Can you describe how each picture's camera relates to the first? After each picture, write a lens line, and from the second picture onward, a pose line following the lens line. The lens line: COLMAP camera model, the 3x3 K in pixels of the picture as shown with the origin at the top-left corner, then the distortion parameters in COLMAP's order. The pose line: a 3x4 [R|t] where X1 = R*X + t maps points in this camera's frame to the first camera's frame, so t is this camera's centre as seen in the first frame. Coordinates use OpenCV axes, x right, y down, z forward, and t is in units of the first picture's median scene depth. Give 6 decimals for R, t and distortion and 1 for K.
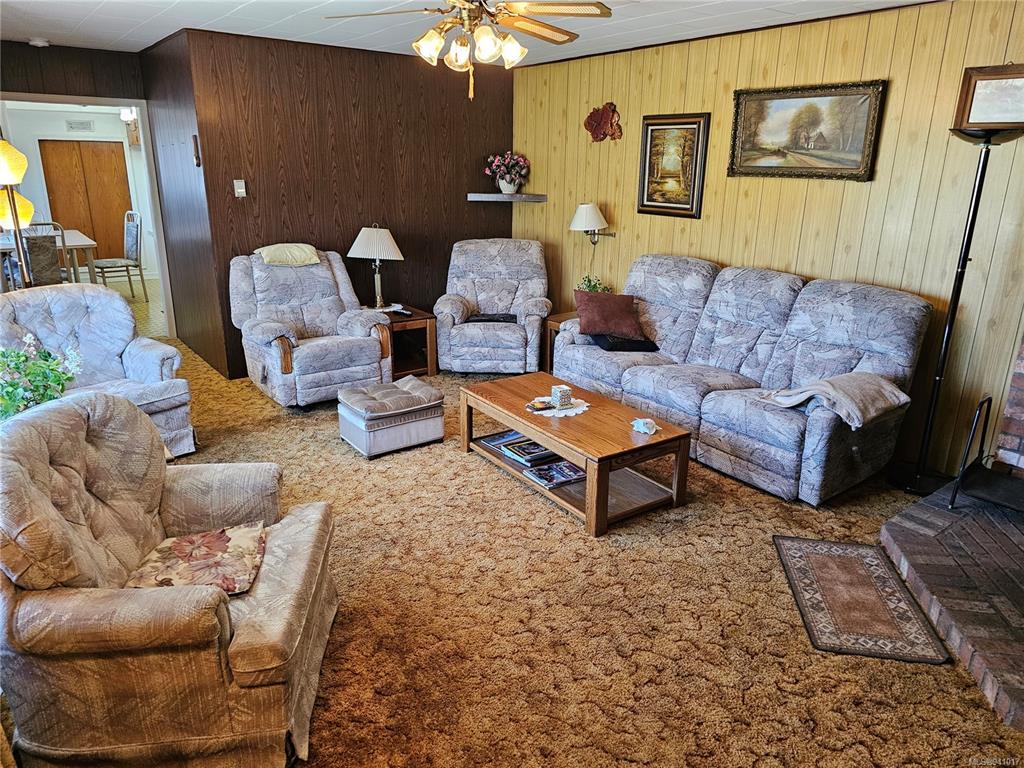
lens RADIAL K [[689.0, 0, 511.0], [0, 689.0, 381.6], [0, 0, 1]] dist [0.044658, -0.038405]
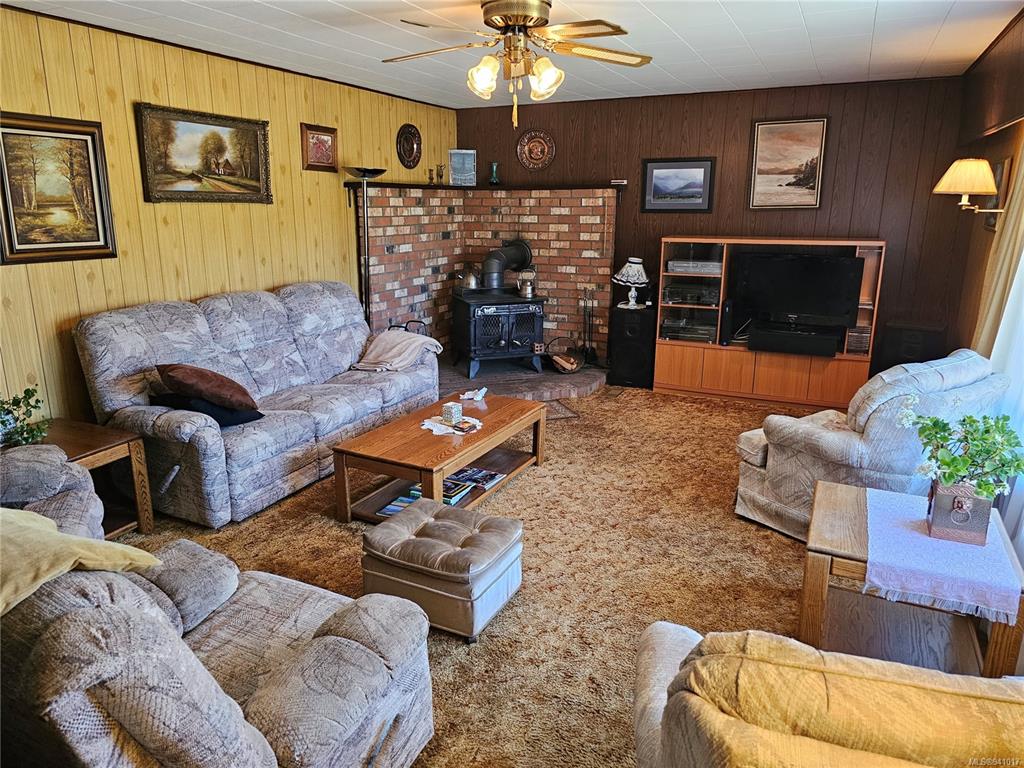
lens RADIAL K [[689.0, 0, 509.7], [0, 689.0, 379.2], [0, 0, 1]] dist [0.044658, -0.038405]
pose [[-0.461882, -0.242500, 0.853146, -0.702048], [0.256334, 0.884352, 0.390146, -0.340266], [-0.849092, 0.398892, -0.346306, 1.058260]]
